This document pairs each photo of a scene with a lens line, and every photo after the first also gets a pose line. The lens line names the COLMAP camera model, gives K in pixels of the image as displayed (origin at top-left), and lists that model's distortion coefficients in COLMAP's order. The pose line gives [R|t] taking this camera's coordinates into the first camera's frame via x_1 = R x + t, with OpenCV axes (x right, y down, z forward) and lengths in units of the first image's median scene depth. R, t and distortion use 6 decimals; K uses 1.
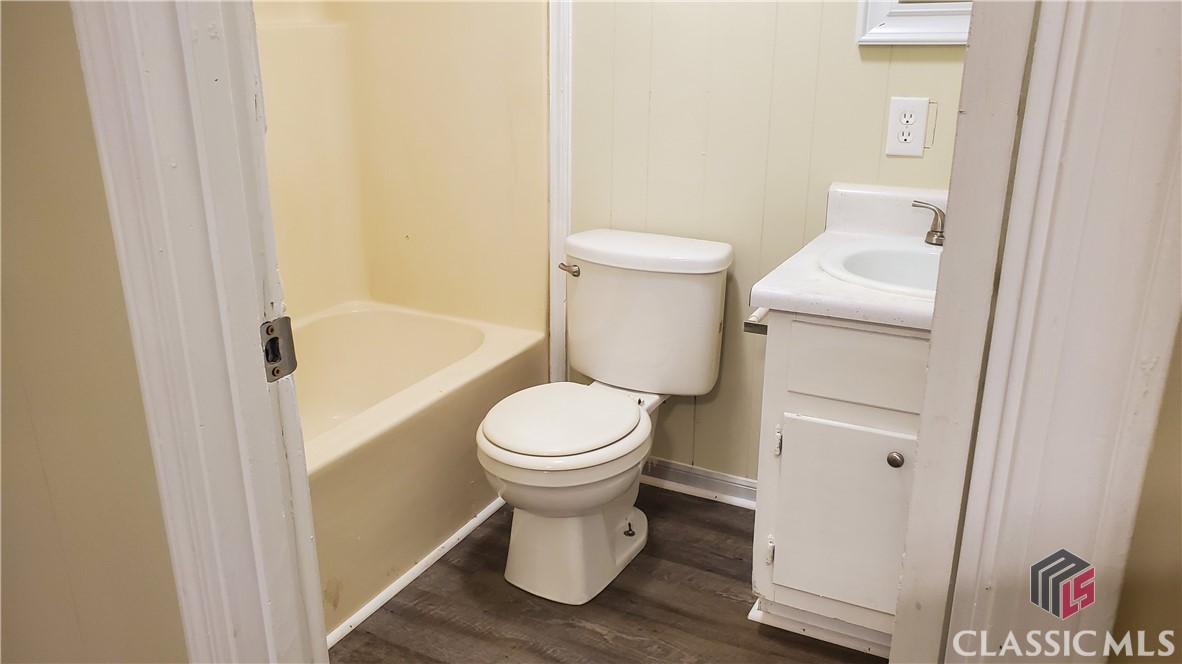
lens RADIAL K [[897.6, 0, 578.6], [0, 897.6, 342.6], [0, 0, 1]] dist [0.045233, -0.004807]
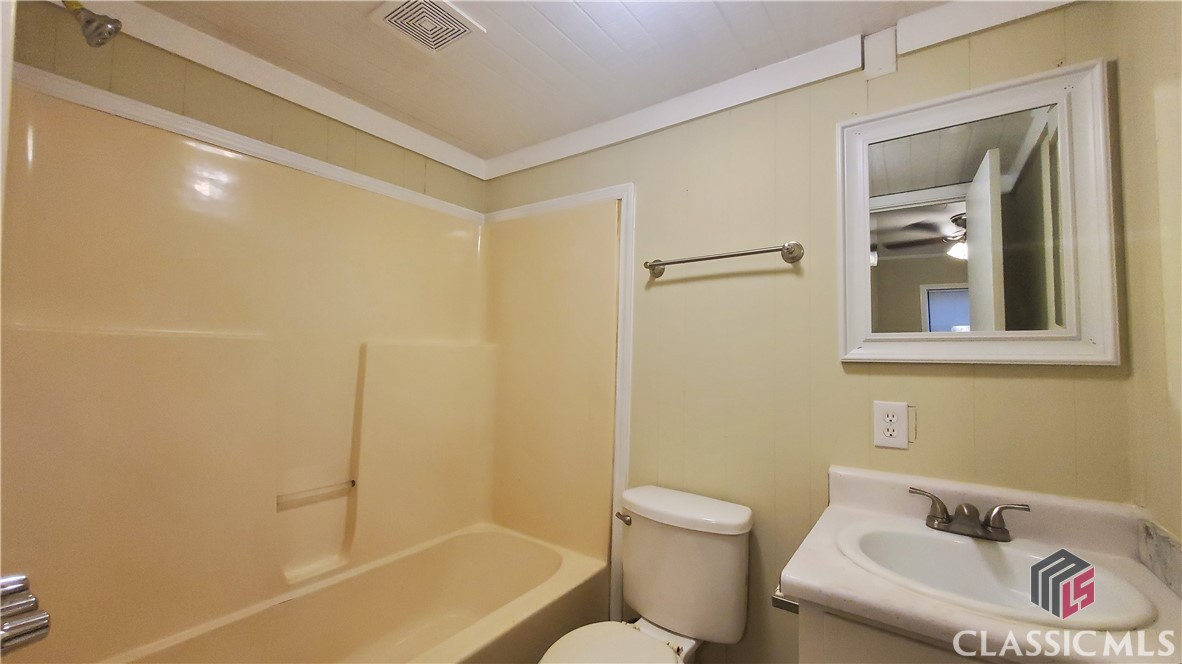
lens RADIAL K [[472.5, 0, 591.0], [0, 472.5, 336.5], [0, 0, 1]] dist [0.002081, -0.001461]
pose [[0.991682, 0.012201, -0.128134, 0.031171], [-0.057887, 0.931416, -0.359323, -0.087908], [0.114961, 0.363751, 0.924375, 0.286615]]
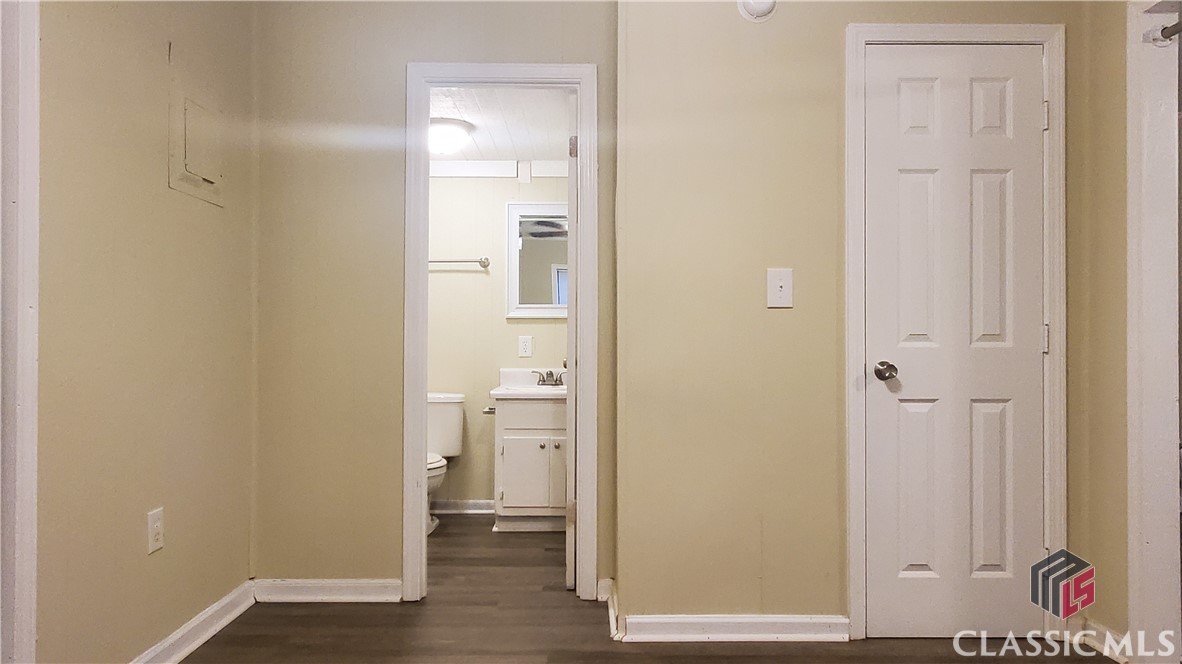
lens RADIAL K [[769.6, 0, 586.4], [0, 769.6, 335.1], [0, 0, 1]] dist [0.007324, 0.001247]
pose [[0.878548, 0.012662, 0.477486, -0.567239], [0.144044, 0.946087, -0.290121, 0.416380], [-0.455417, 0.323664, 0.829360, -0.993802]]
